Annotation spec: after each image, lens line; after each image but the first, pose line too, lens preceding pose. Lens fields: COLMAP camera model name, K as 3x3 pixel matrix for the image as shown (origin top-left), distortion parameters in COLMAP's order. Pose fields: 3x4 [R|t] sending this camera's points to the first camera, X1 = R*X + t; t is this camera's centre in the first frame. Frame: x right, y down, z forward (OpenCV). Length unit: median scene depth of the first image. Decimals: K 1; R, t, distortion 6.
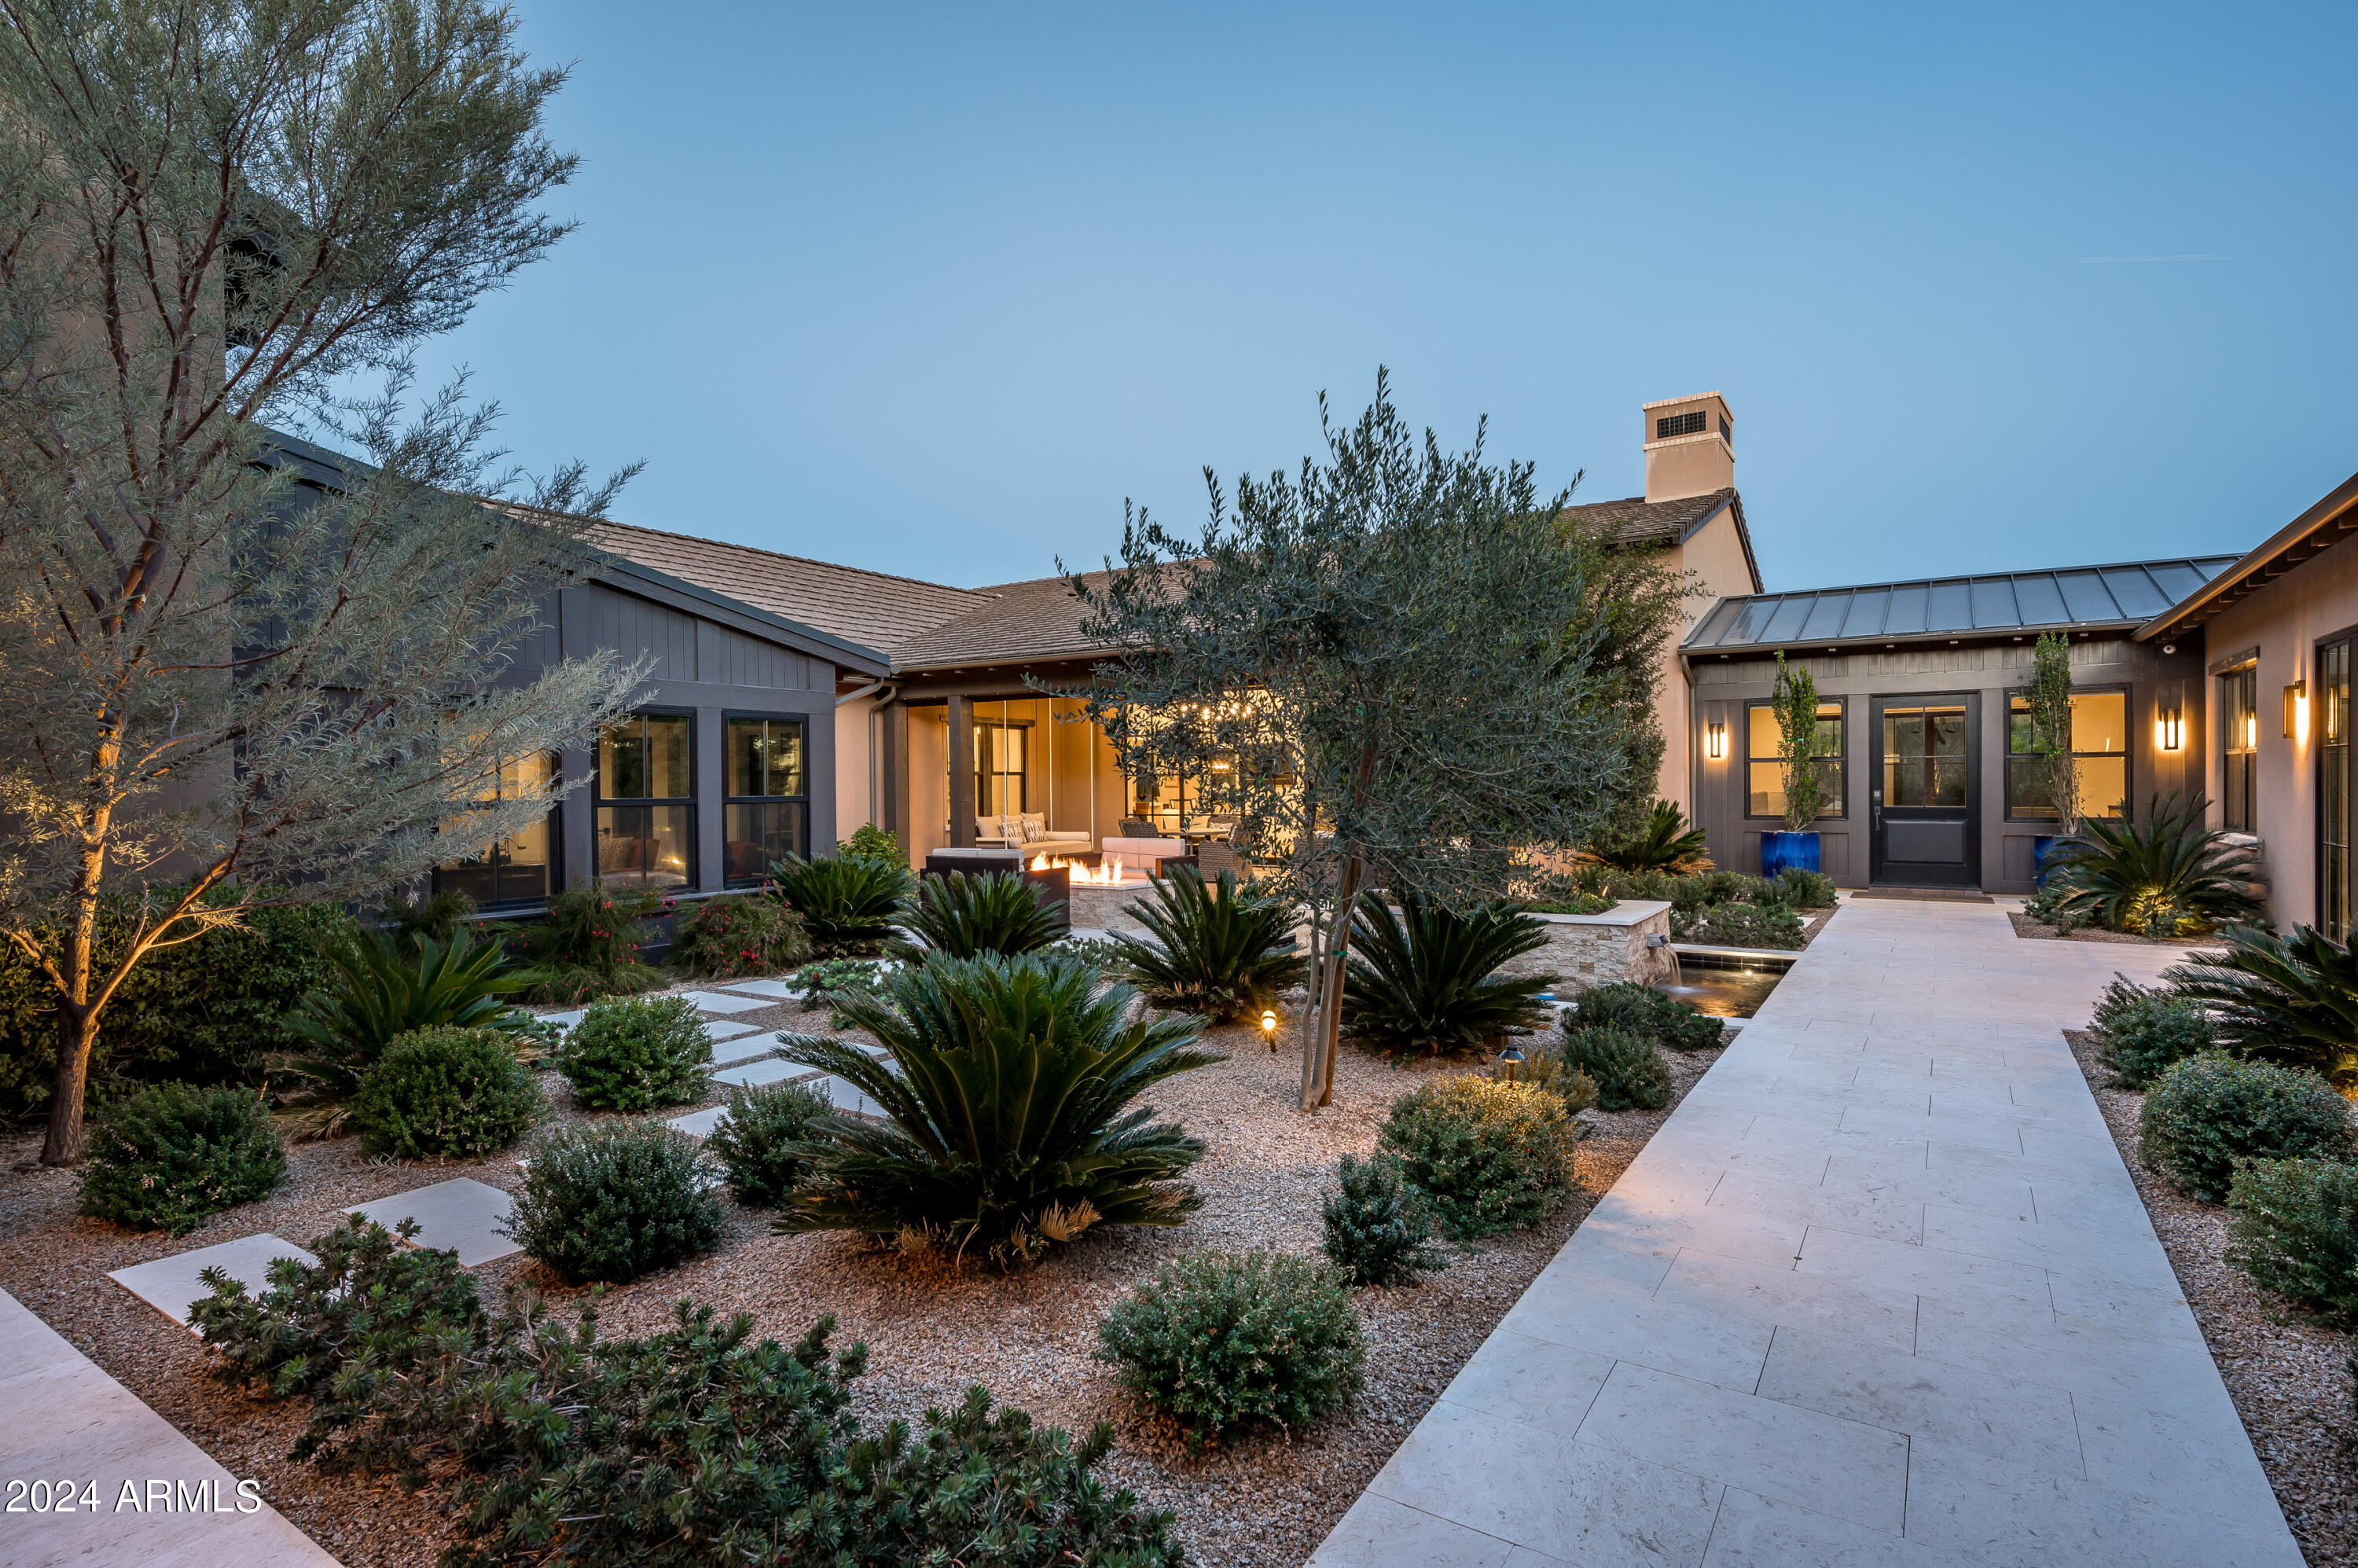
lens RADIAL K [[1153.2, 0, 1190.1], [0, 1153.2, 791.8], [0, 0, 1]] dist [0.000273, -0.001409]
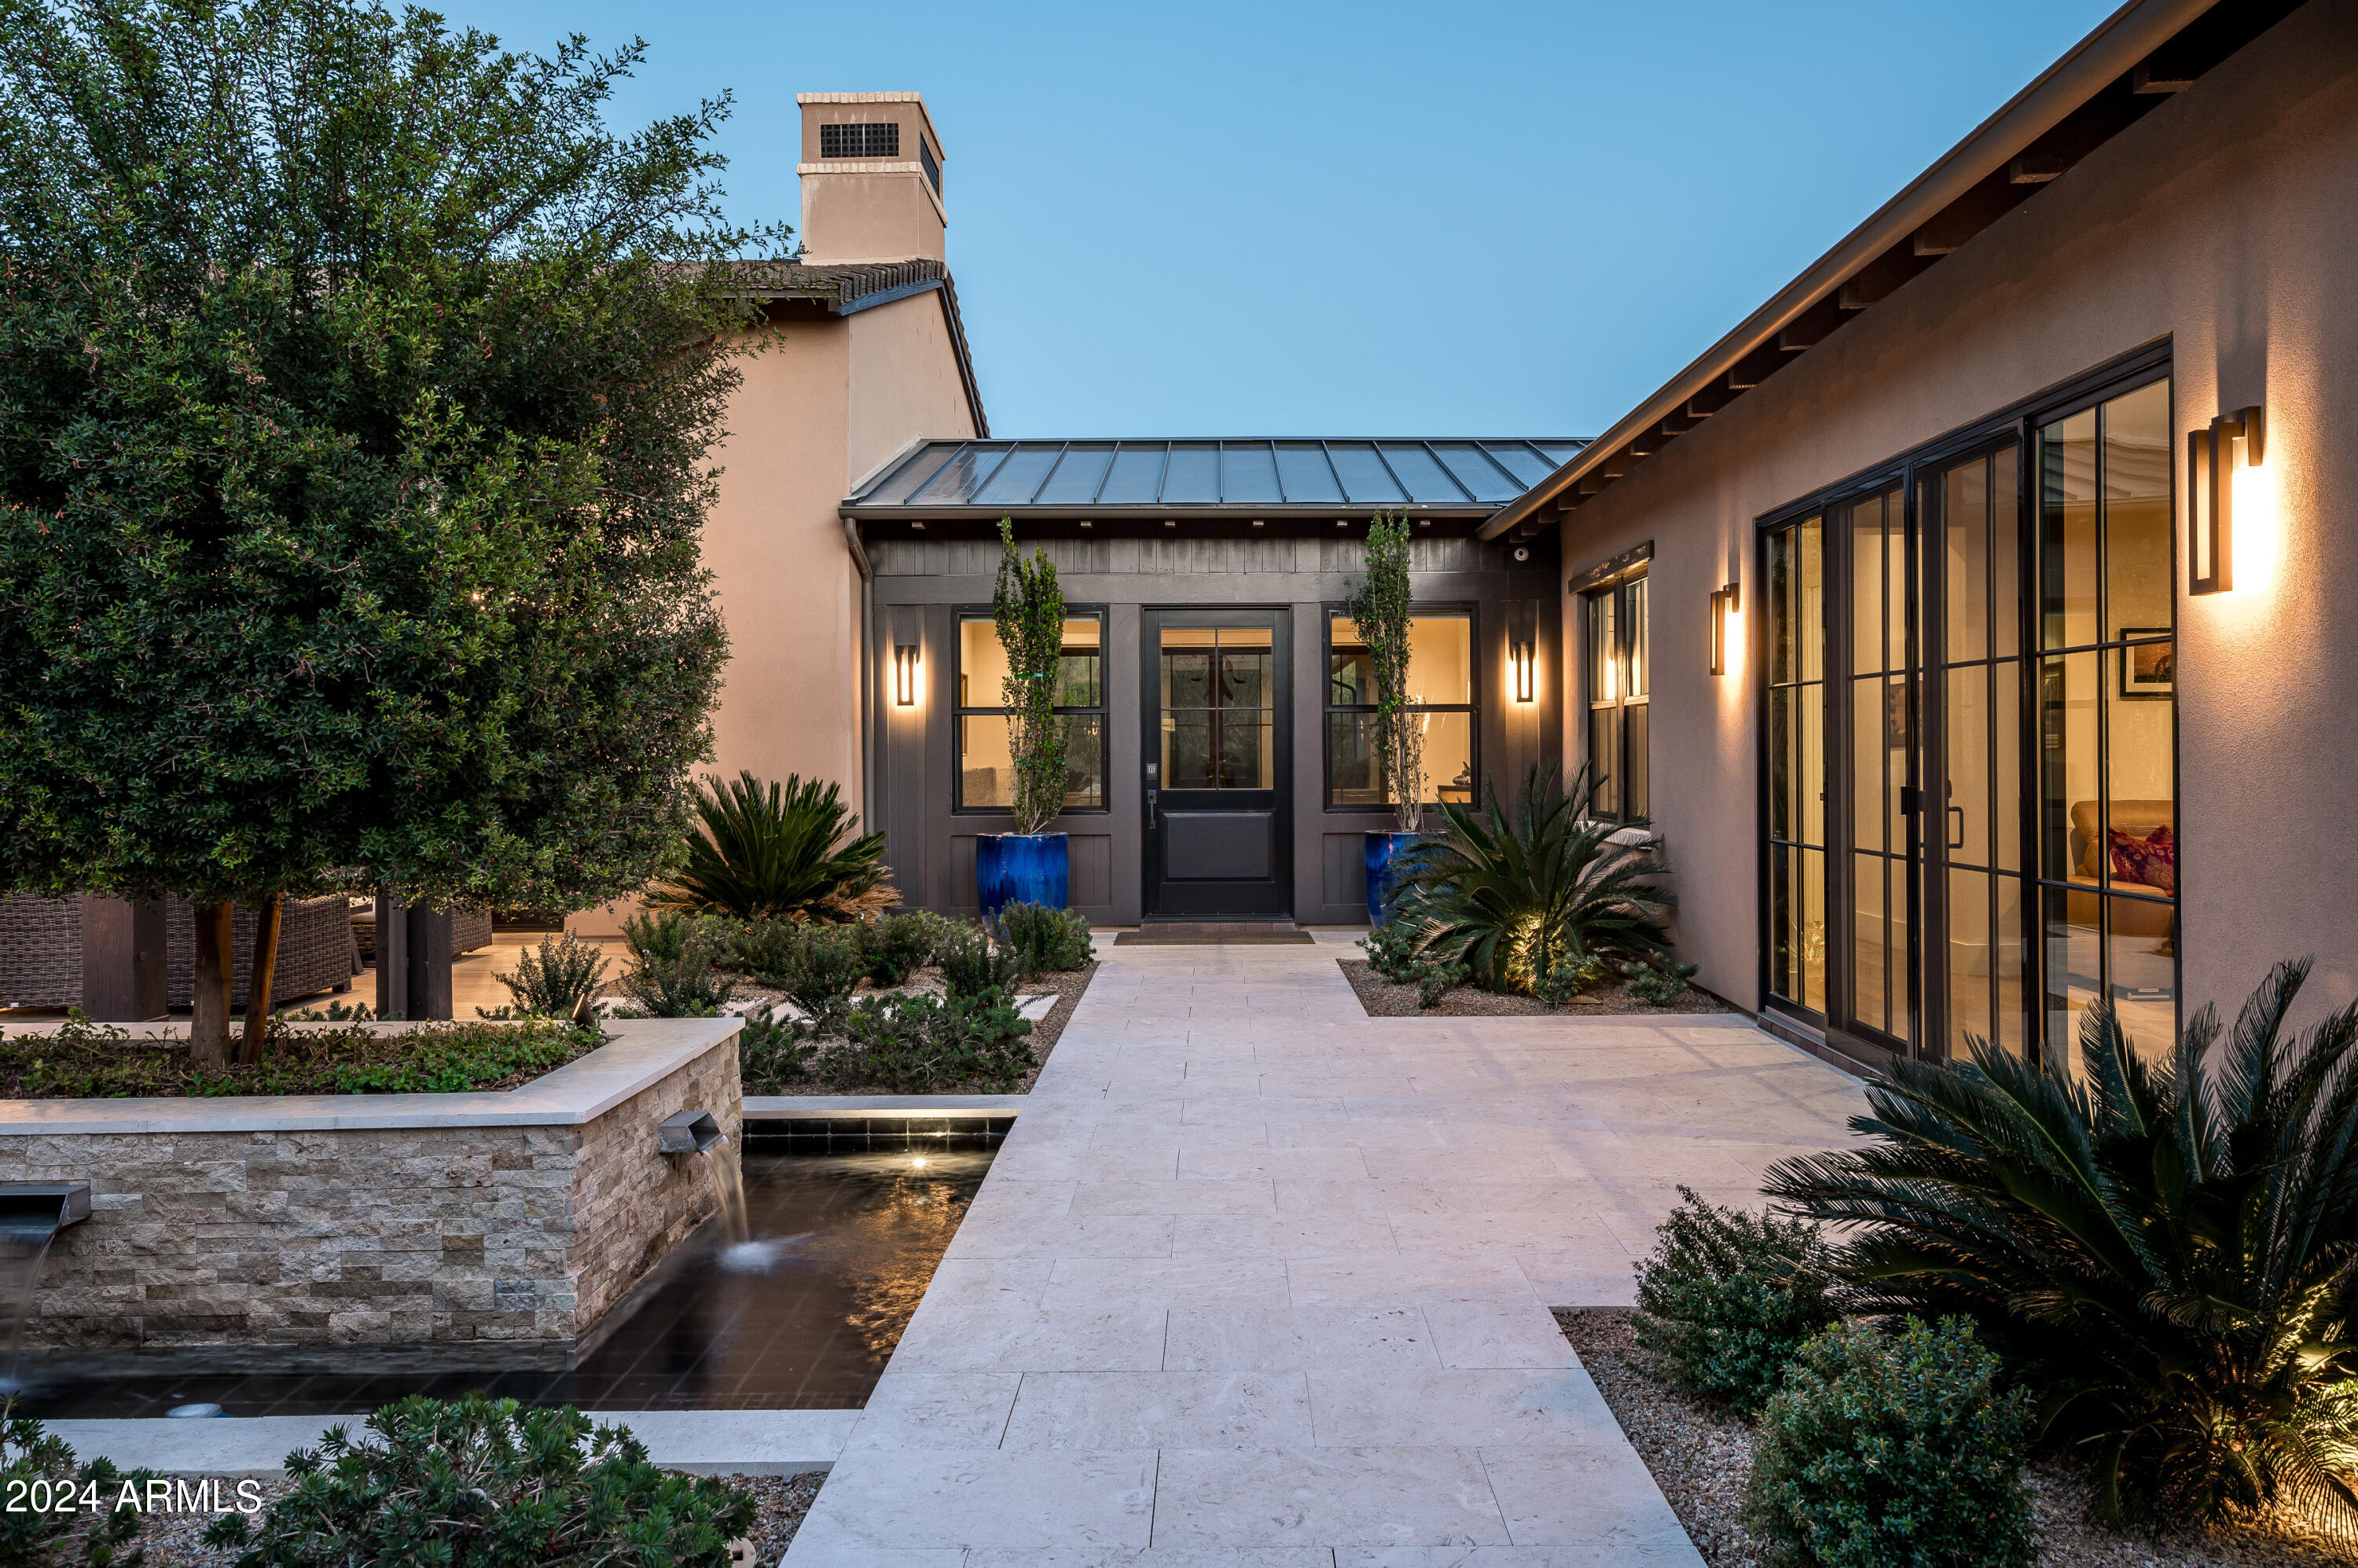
lens RADIAL K [[1559.9, 0, 1182.3], [0, 1559.9, 777.6], [0, 0, 1]] dist [-0.003358, 0.000019]
pose [[0.844604, -0.003098, 0.535383, 0.177407], [0.002779, 0.999995, 0.001401, 0.005359], [-0.535385, 0.000304, 0.844608, 0.310984]]
